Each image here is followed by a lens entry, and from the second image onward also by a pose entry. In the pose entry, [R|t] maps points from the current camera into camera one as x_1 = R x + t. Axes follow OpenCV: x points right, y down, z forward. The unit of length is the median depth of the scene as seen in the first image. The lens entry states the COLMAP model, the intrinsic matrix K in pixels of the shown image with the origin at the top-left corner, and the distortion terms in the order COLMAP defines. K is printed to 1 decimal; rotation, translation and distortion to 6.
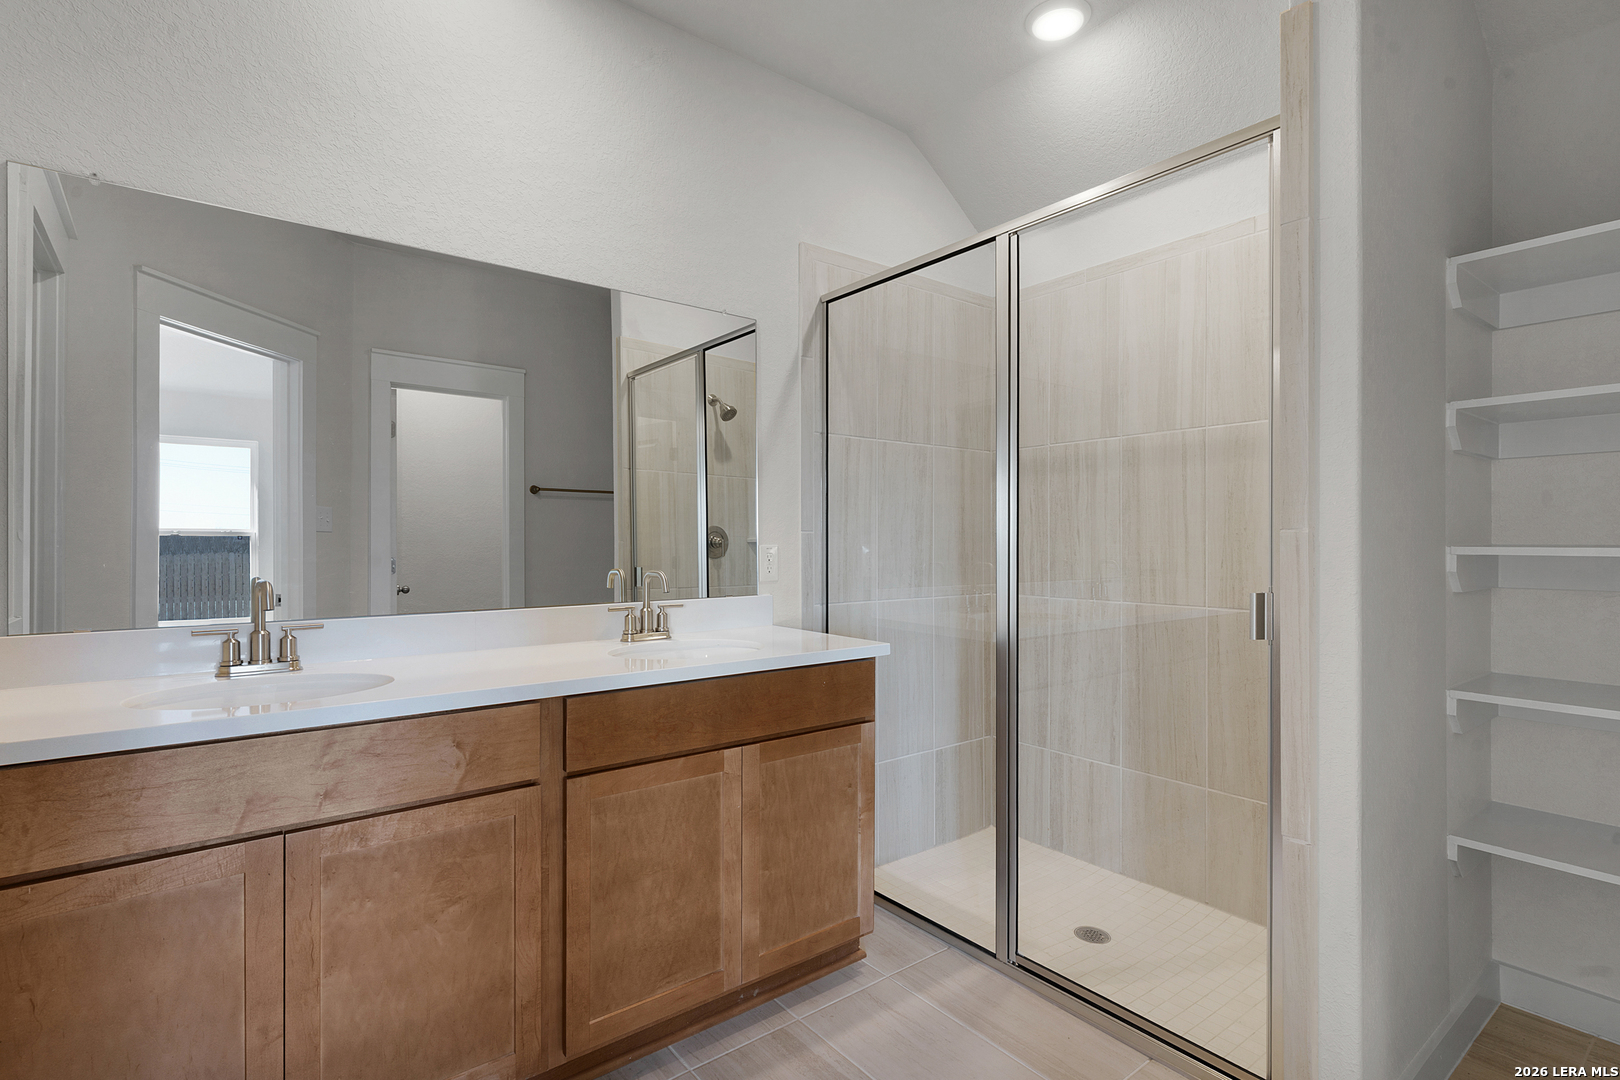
lens RADIAL K [[778.9, 0, 807.3], [0, 778.9, 539.8], [0, 0, 1]] dist [0.003080, -0.000608]
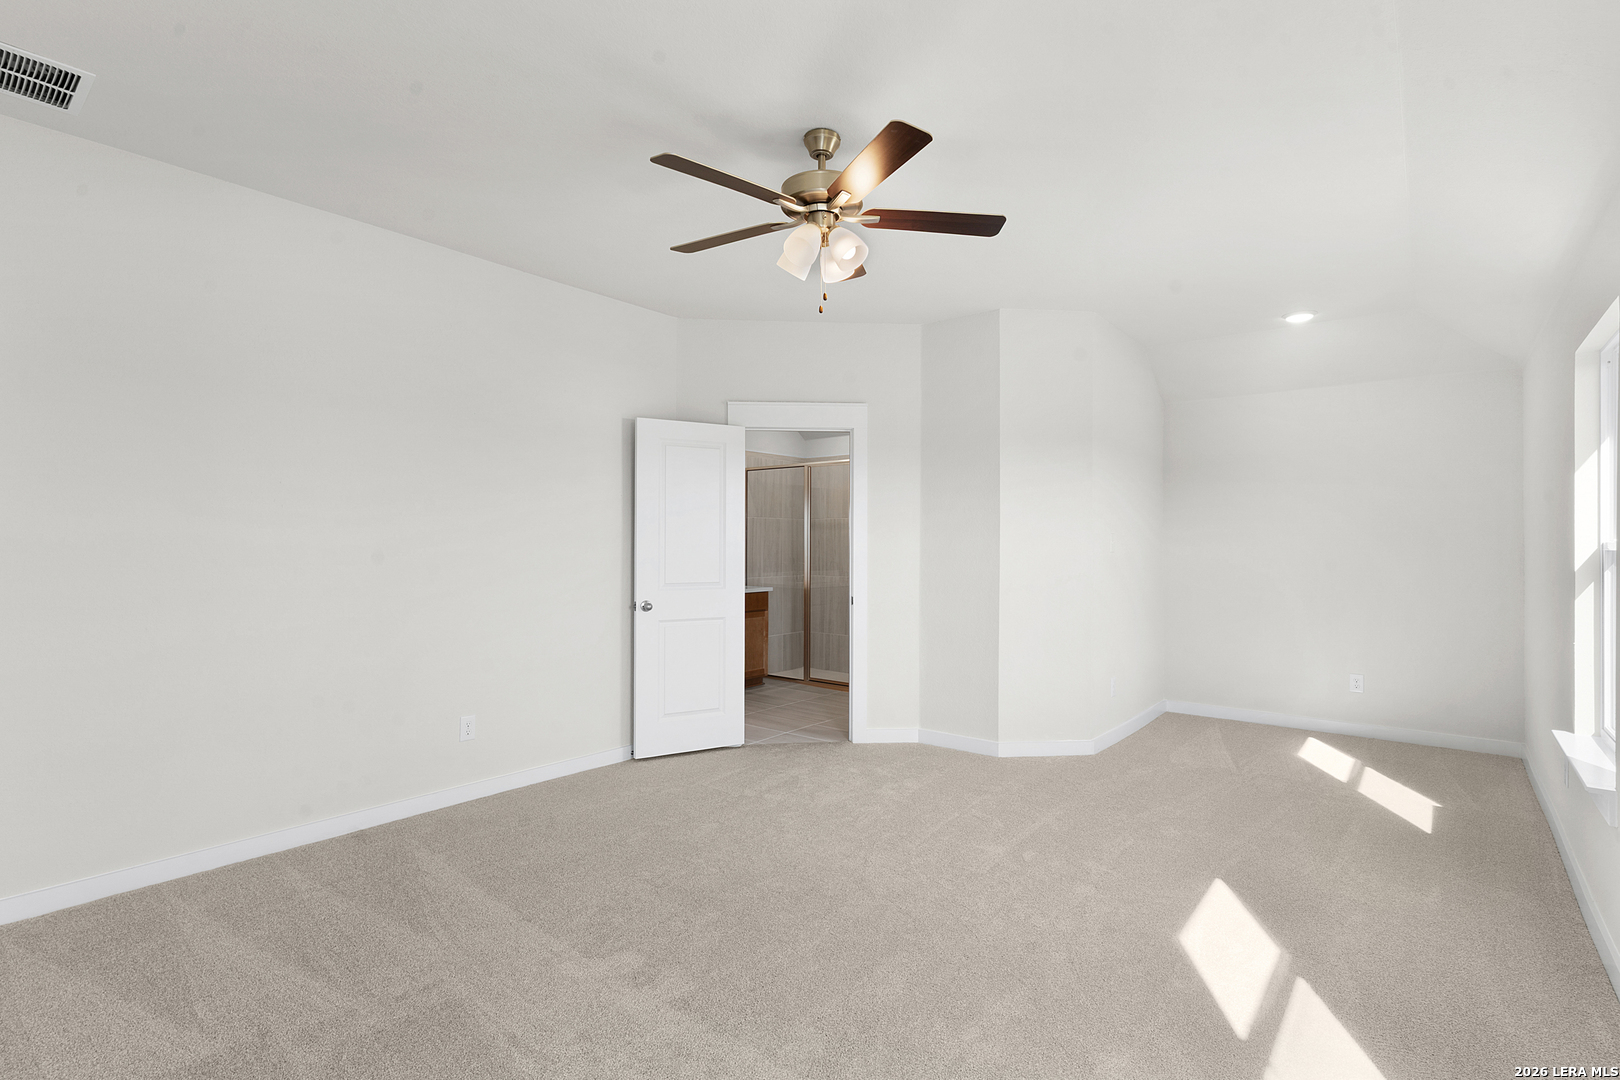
lens RADIAL K [[778.9, 0, 808.6], [0, 778.9, 541.1], [0, 0, 1]] dist [0.003080, -0.000608]
pose [[0.974578, 0.000754, 0.224046, -0.349712], [0.001048, 0.999968, -0.007926, -0.027473], [-0.224045, 0.007959, 0.974546, -1.628165]]
